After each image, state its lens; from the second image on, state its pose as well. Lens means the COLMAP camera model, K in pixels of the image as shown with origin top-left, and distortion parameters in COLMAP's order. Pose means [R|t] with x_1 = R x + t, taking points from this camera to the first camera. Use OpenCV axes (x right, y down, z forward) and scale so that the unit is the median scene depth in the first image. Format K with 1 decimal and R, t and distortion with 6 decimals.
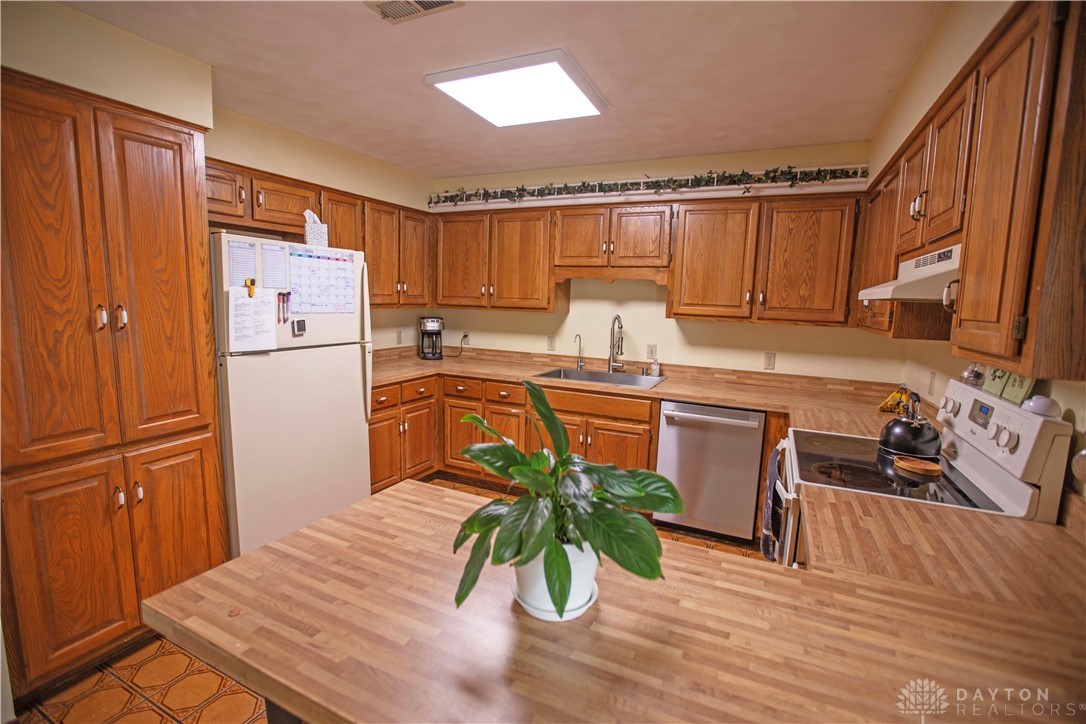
lens RADIAL K [[498.2, 0, 538.4], [0, 498.2, 367.5], [0, 0, 1]] dist [-0.046208, 0.000795]
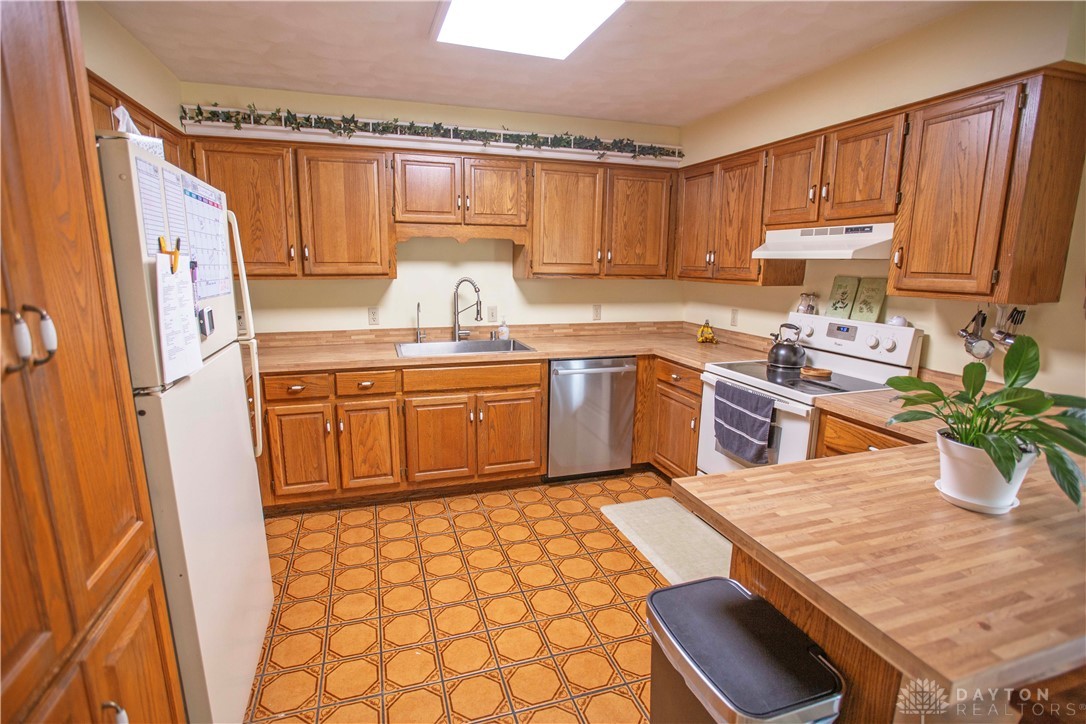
lens RADIAL K [[523.6, 0, 543.0], [0, 523.6, 362.0], [0, 0, 1]] dist [-0.030039, 0.001150]
pose [[0.725477, -0.151908, 0.671272, -0.463656], [0.107171, 0.988375, 0.107843, -0.046219], [-0.679851, -0.006297, 0.733323, 0.222172]]
